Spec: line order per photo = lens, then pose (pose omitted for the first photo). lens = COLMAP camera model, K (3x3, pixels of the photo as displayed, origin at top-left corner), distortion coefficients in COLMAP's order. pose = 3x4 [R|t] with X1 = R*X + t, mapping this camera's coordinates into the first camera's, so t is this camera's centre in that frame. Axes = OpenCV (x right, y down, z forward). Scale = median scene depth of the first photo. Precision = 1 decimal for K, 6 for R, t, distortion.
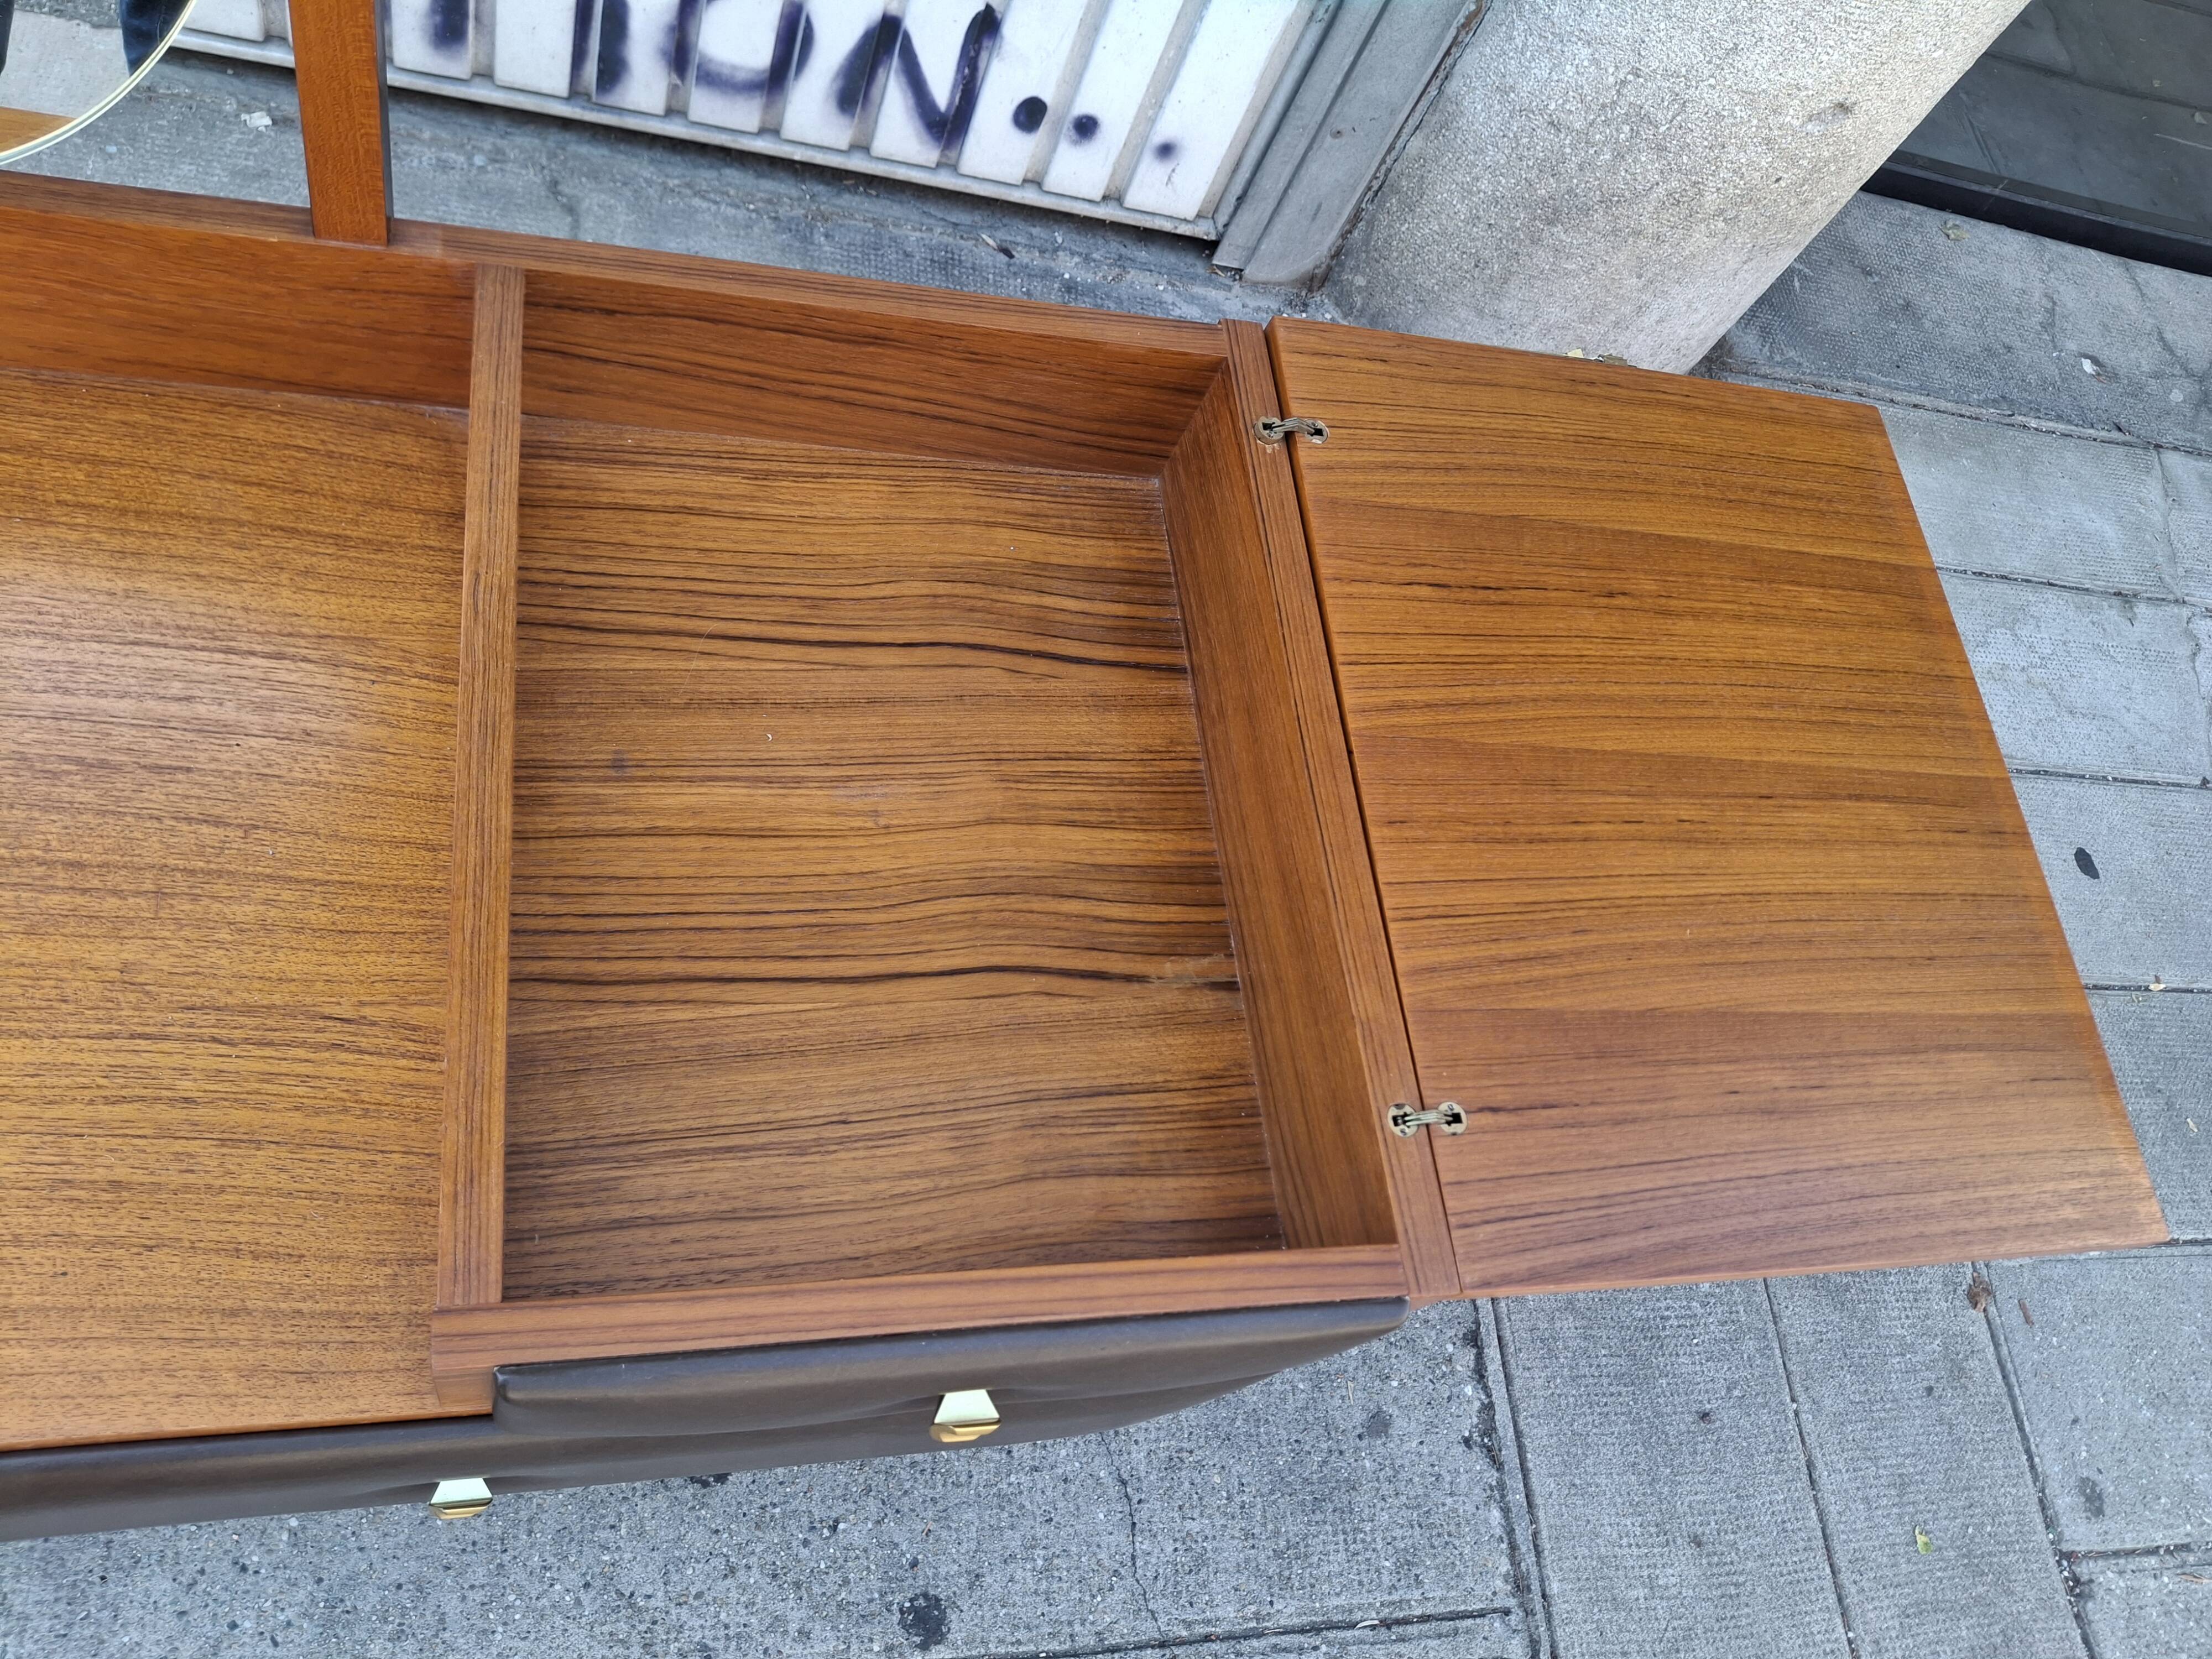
lens RADIAL K [[1655.6, 0, 1072.0], [0, 1655.6, 828.3], [0, 0, 1]] dist [0.001405, -0.039495]
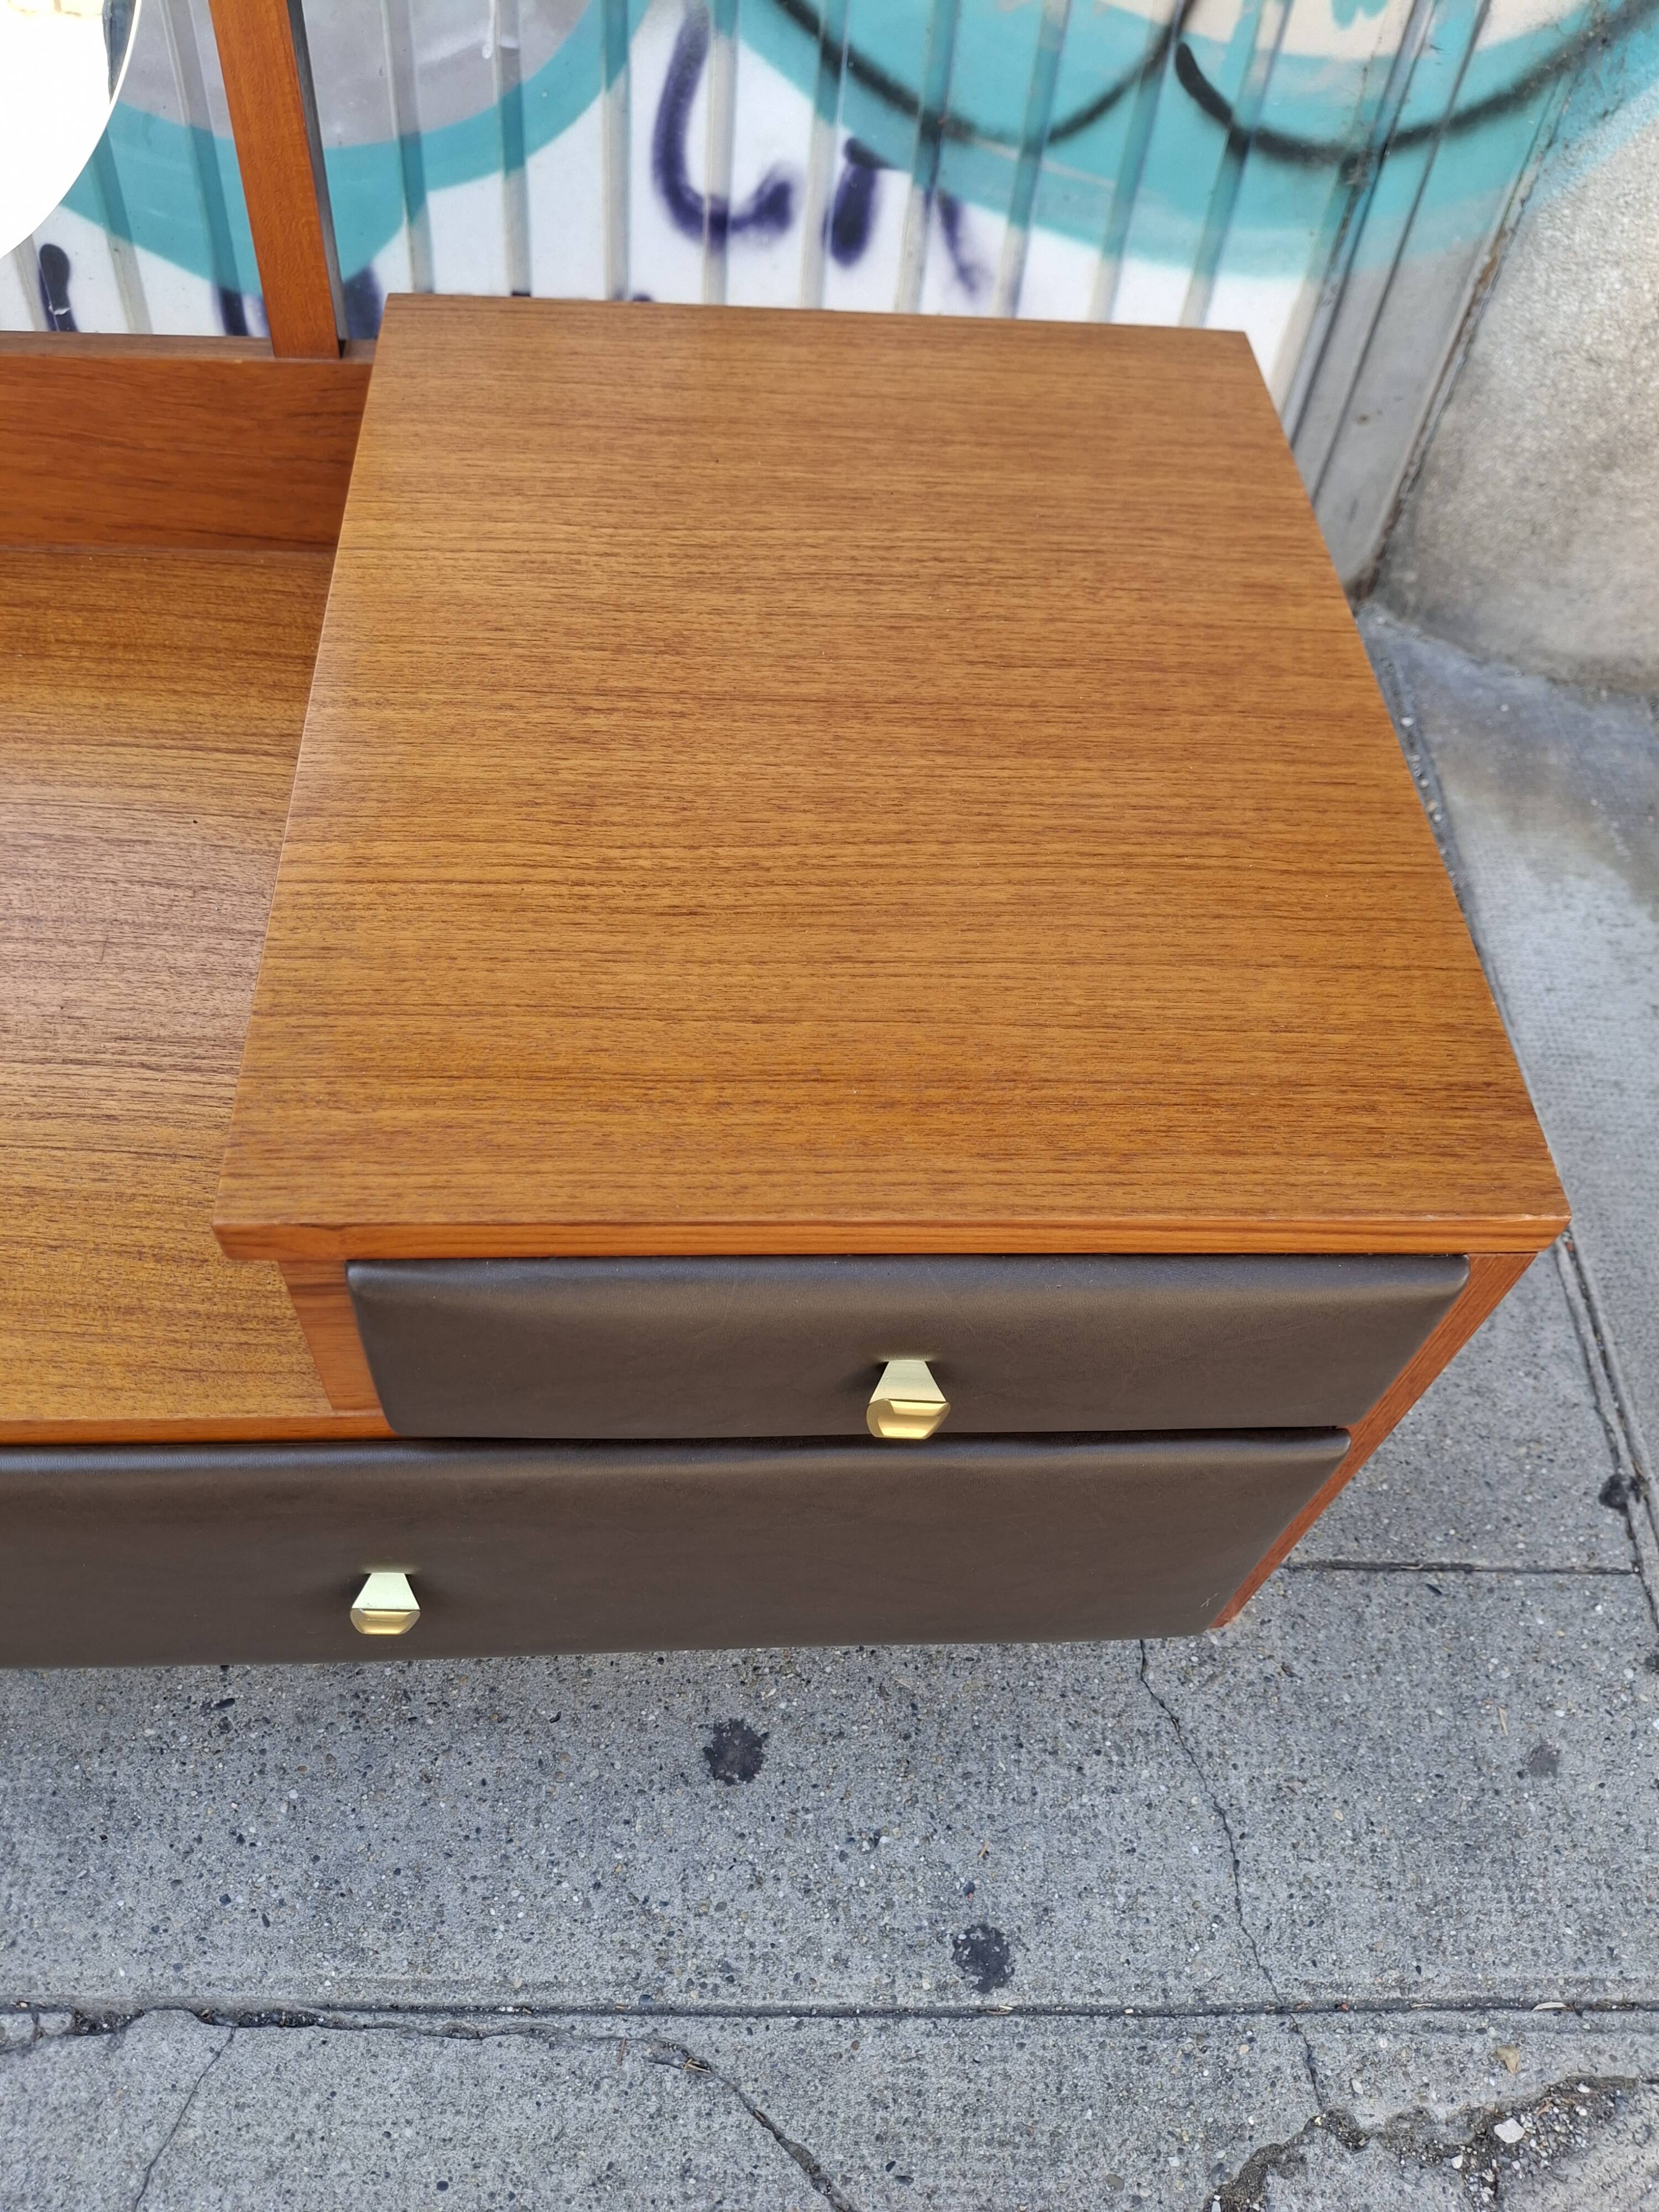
lens RADIAL K [[1655.6, 0, 818.6], [0, 1655.6, 1094.6], [0, 0, 1]] dist [0.001405, -0.039495]
pose [[0.972378, -0.076935, -0.220367, 0.048920], [0.034781, 0.981335, -0.189132, 0.205754], [0.230805, 0.176243, 0.956905, 0.097422]]
